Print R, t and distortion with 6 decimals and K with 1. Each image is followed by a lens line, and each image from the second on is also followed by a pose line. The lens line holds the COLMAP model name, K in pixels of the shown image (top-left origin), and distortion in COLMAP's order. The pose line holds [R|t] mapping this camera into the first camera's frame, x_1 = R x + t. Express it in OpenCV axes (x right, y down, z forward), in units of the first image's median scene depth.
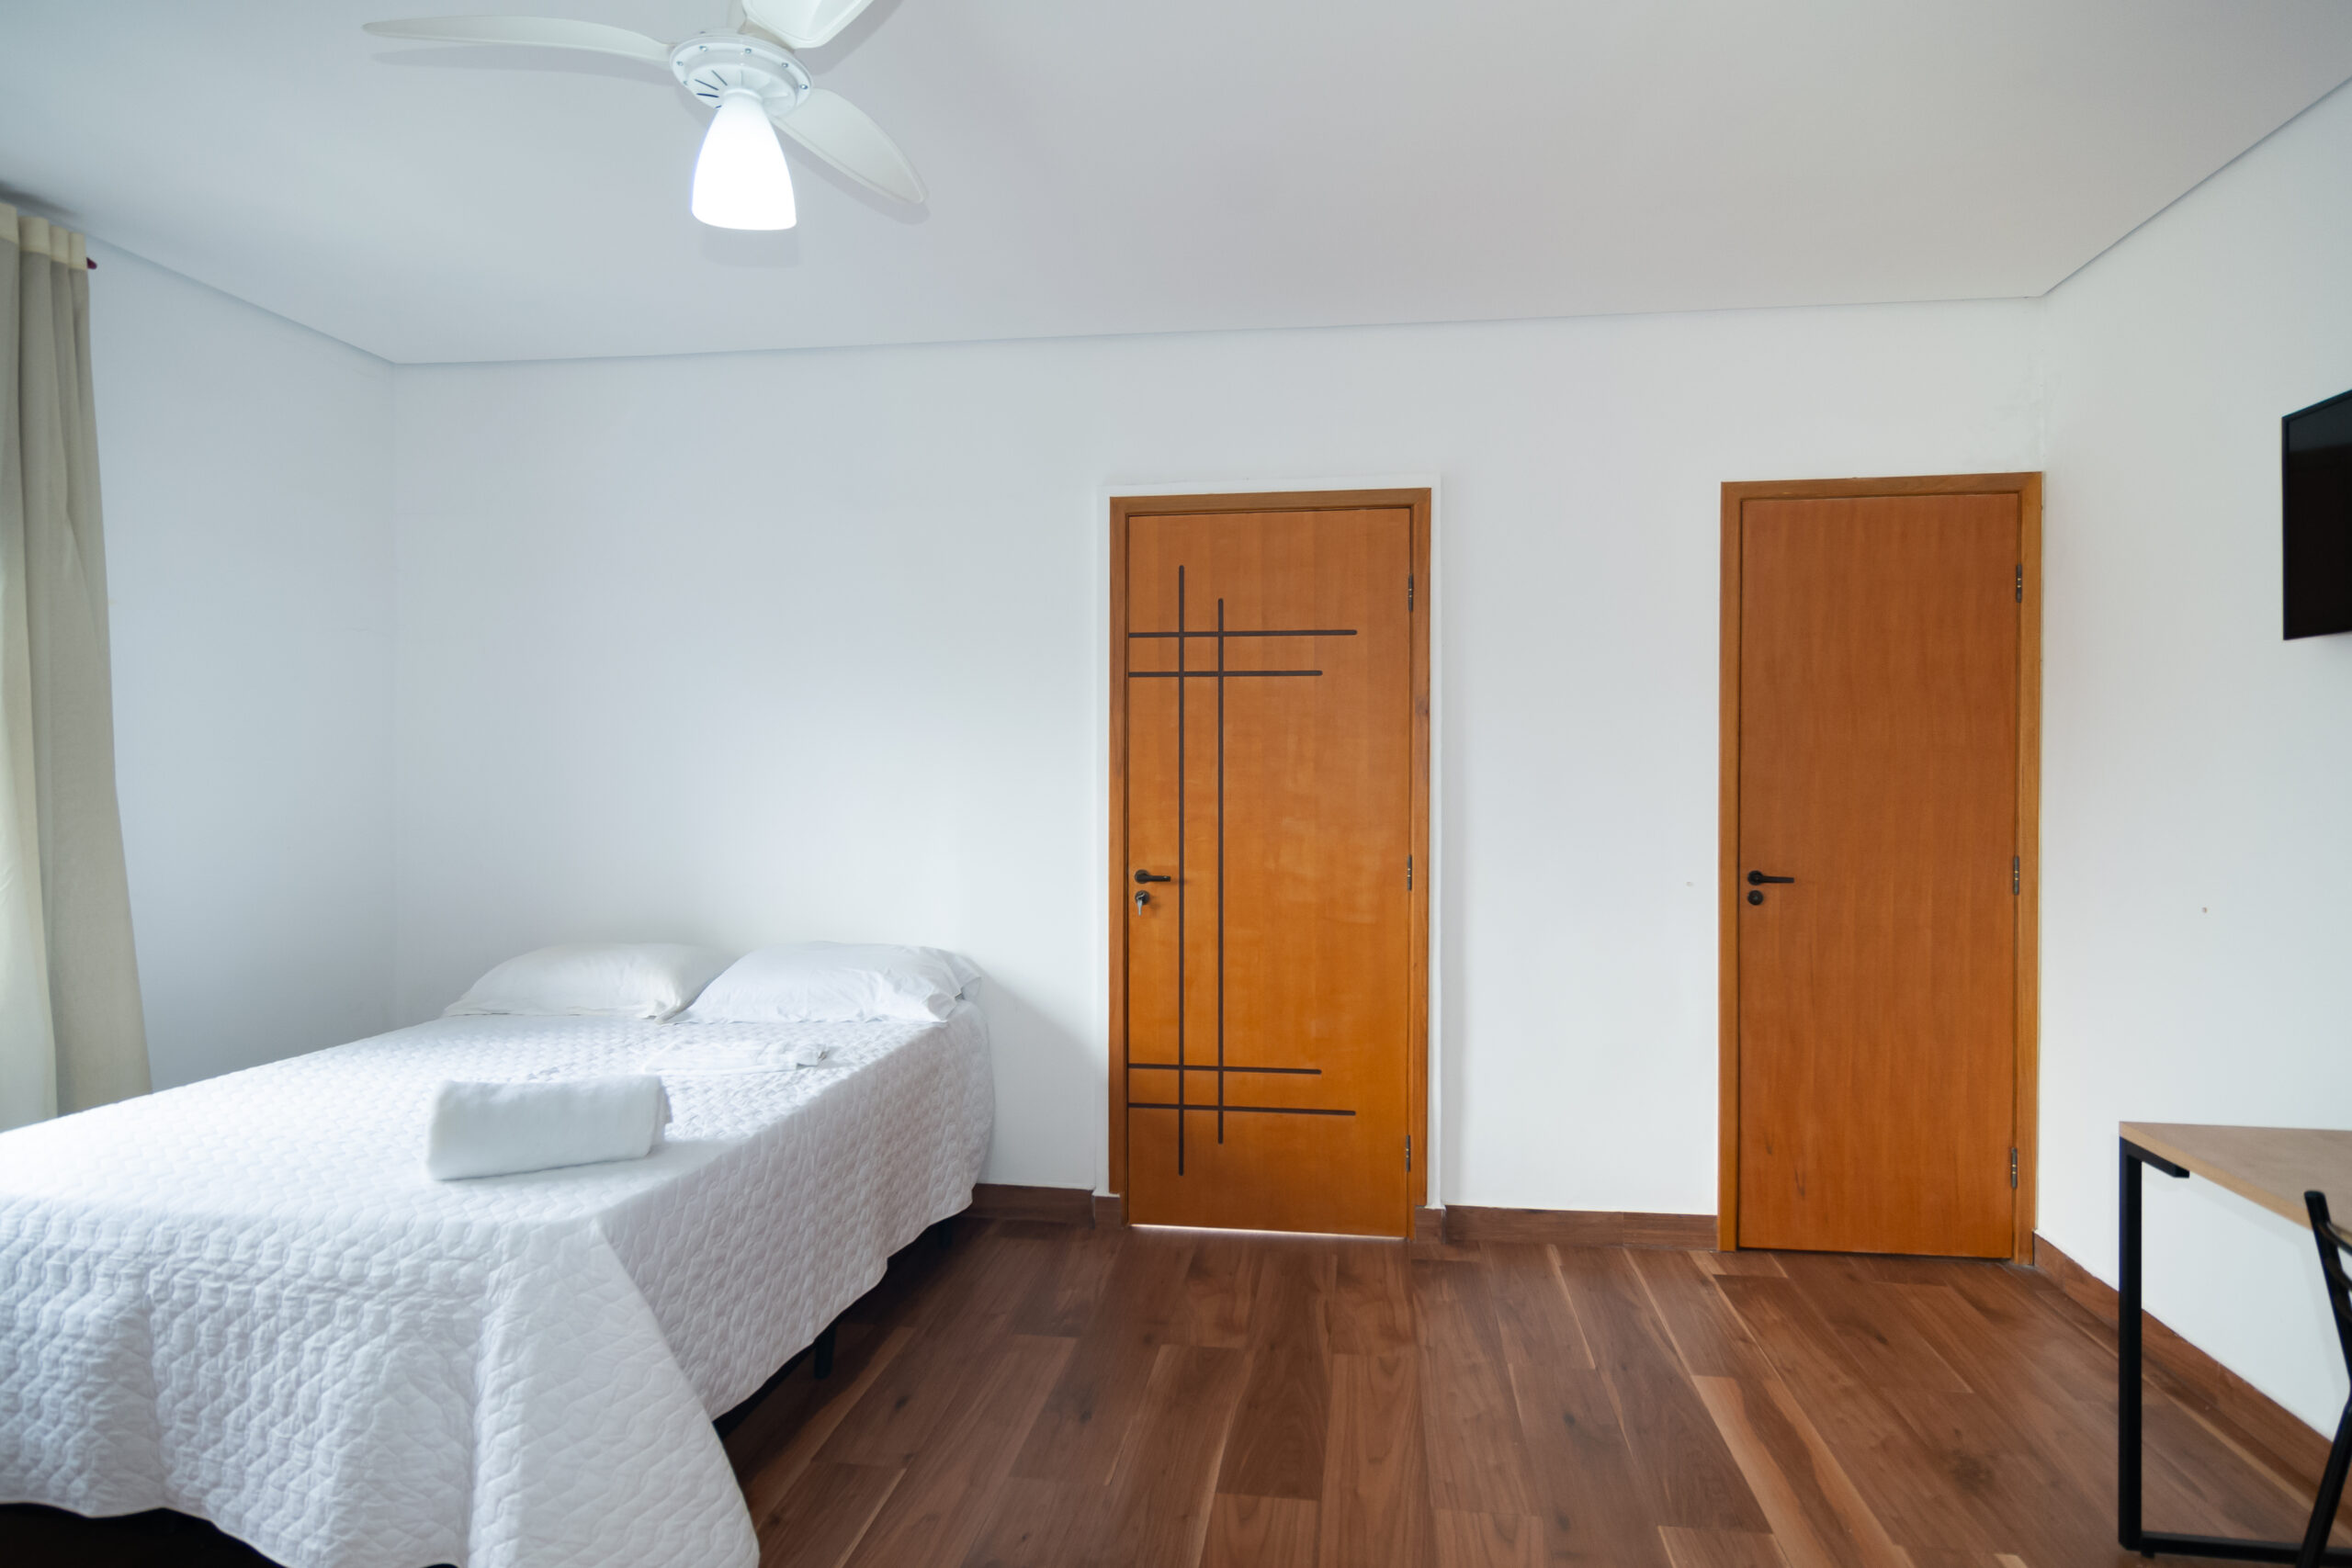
lens RADIAL K [[1248.6, 0, 1192.1], [0, 1248.6, 806.4], [0, 0, 1]] dist [0.001563, 0.003904]
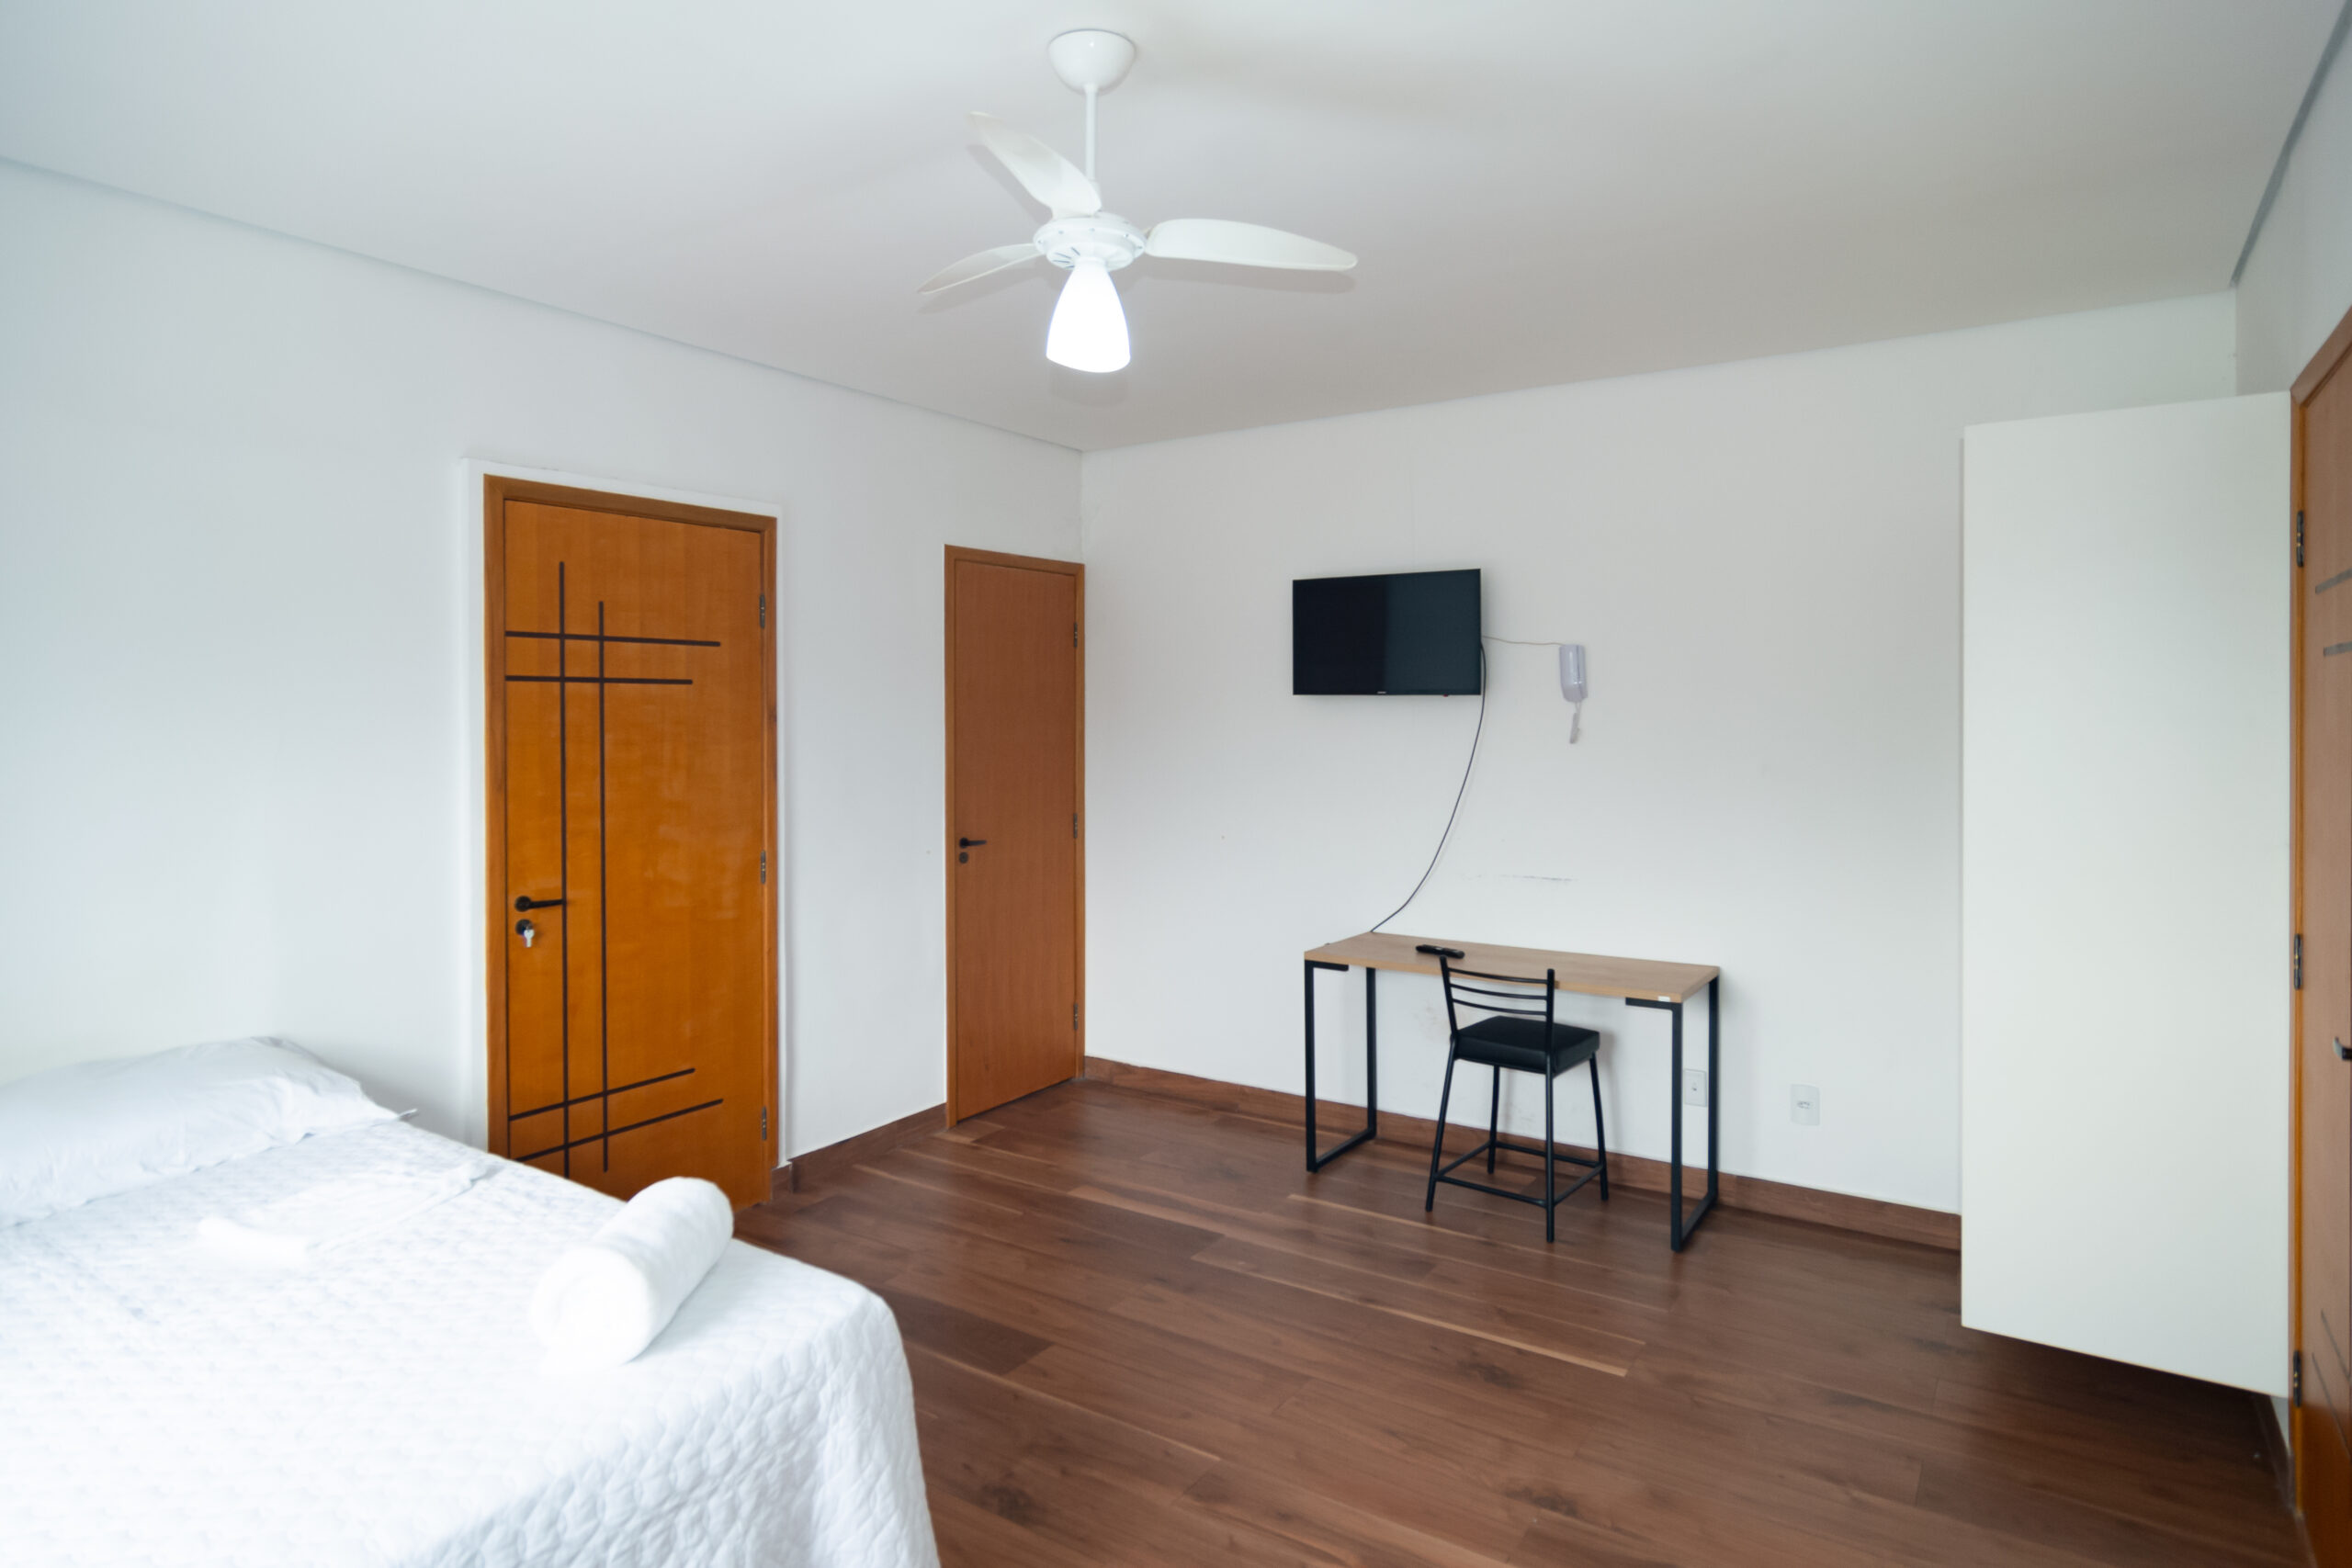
lens RADIAL K [[1248.6, 0, 1179.1], [0, 1248.6, 774.4], [0, 0, 1]] dist [0.001563, 0.003904]
pose [[0.466491, -0.042329, 0.883513, -0.621010], [0.031245, 0.999019, 0.031365, -0.050740], [-0.883974, 0.012974, 0.467356, 0.168250]]
